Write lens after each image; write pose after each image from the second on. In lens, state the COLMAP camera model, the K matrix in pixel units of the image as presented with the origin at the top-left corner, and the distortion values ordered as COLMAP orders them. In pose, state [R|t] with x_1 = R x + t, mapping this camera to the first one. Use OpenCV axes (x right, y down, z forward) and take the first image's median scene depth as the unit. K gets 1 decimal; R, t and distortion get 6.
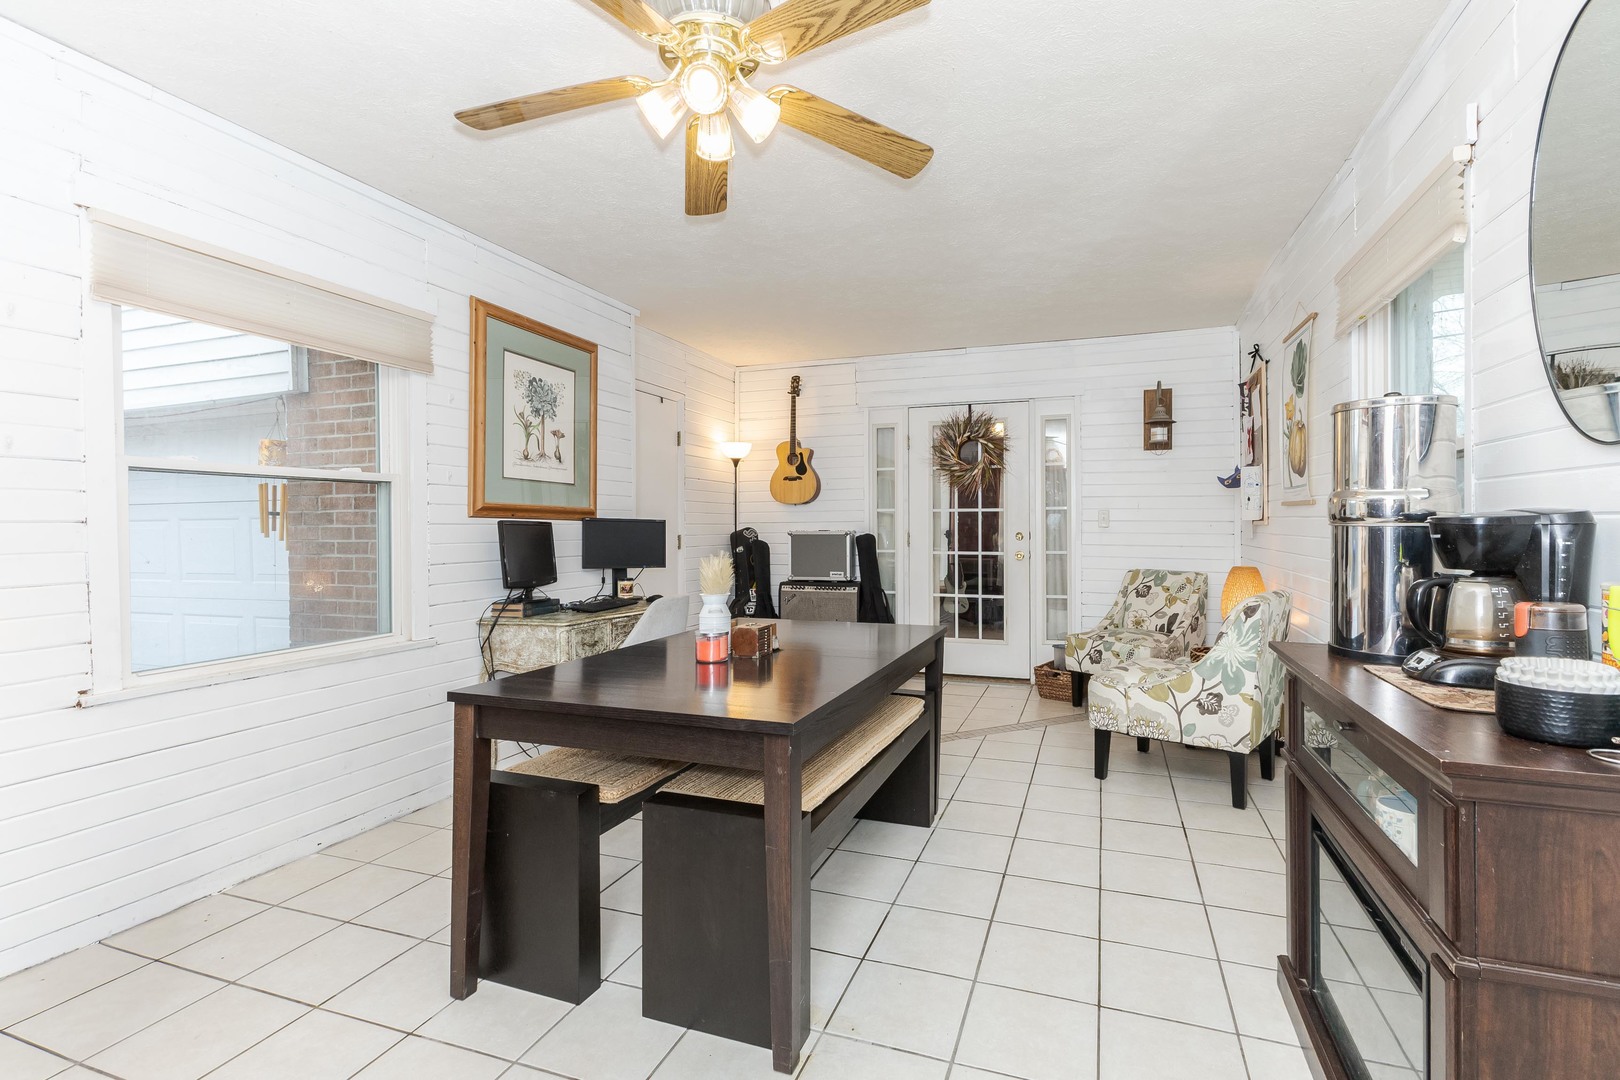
lens RADIAL K [[769.2, 0, 812.8], [0, 769.2, 518.3], [0, 0, 1]] dist [0.000675, 0.000000]
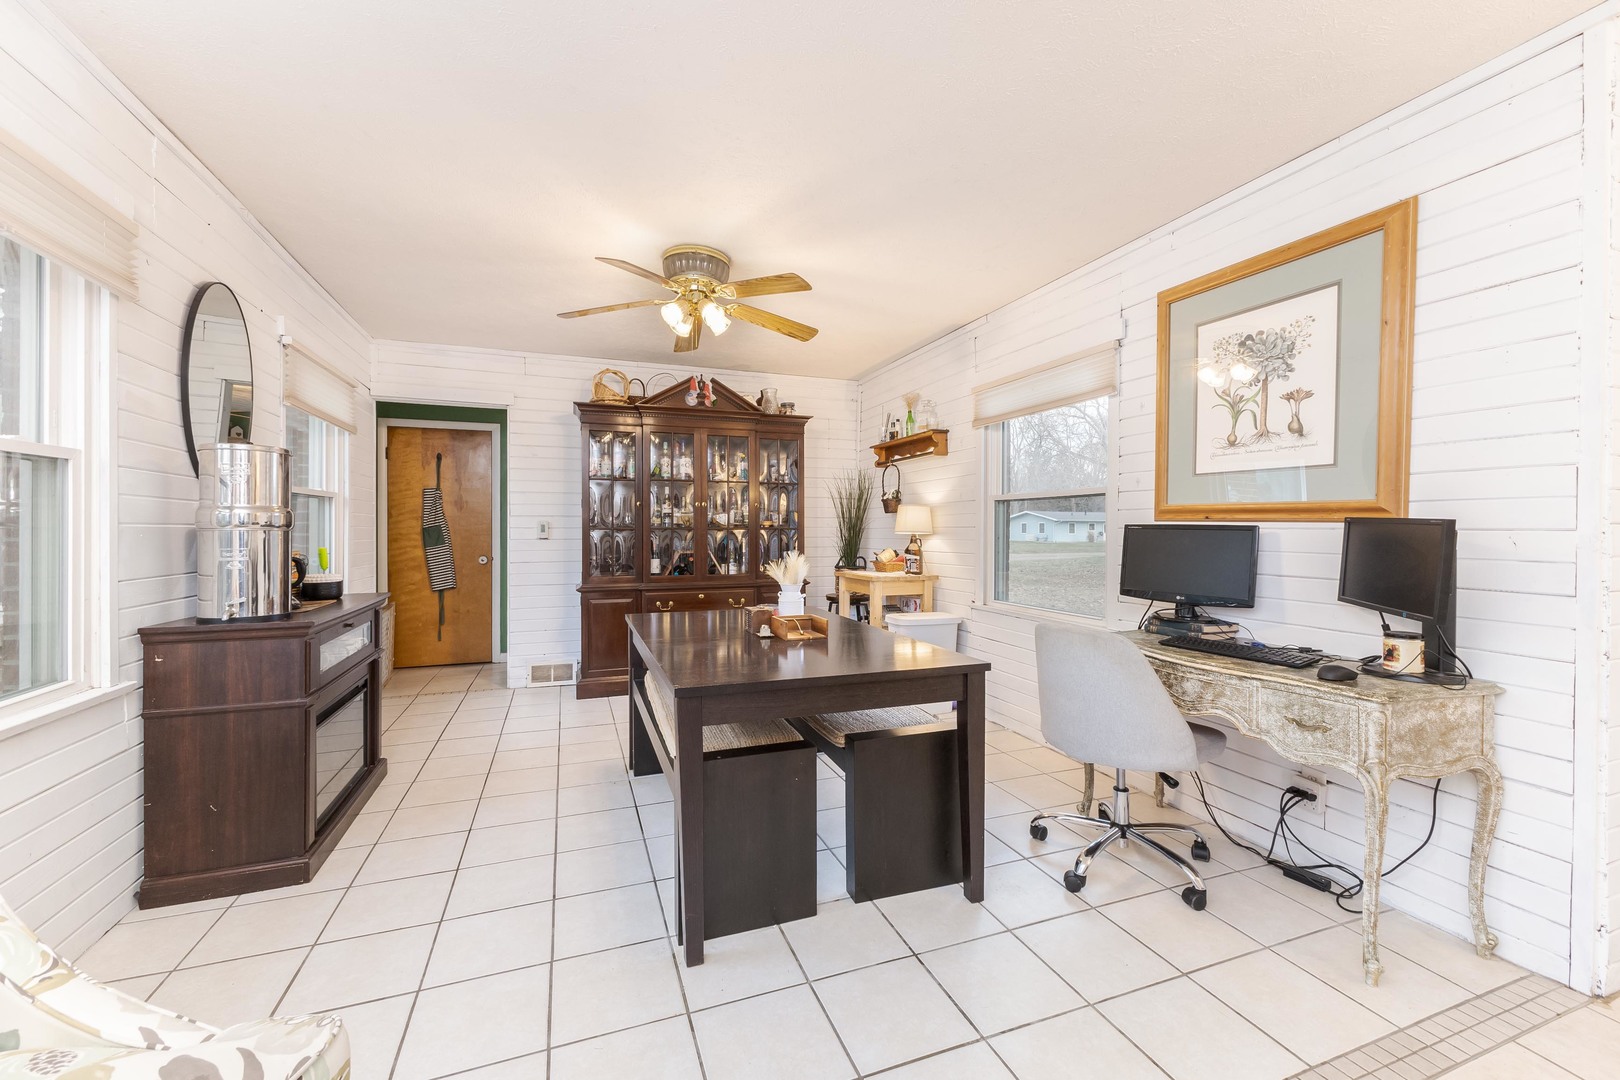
lens RADIAL K [[667.3, 0, 810.0], [0, 667.3, 540.0], [0, 0, 1]] dist [-0.000337, -0.000016]
pose [[-0.753348, 0.010336, -0.657541, 0.392510], [0.005436, 0.999940, 0.009490, 0.010310], [0.657599, 0.003575, -0.753359, 1.197746]]
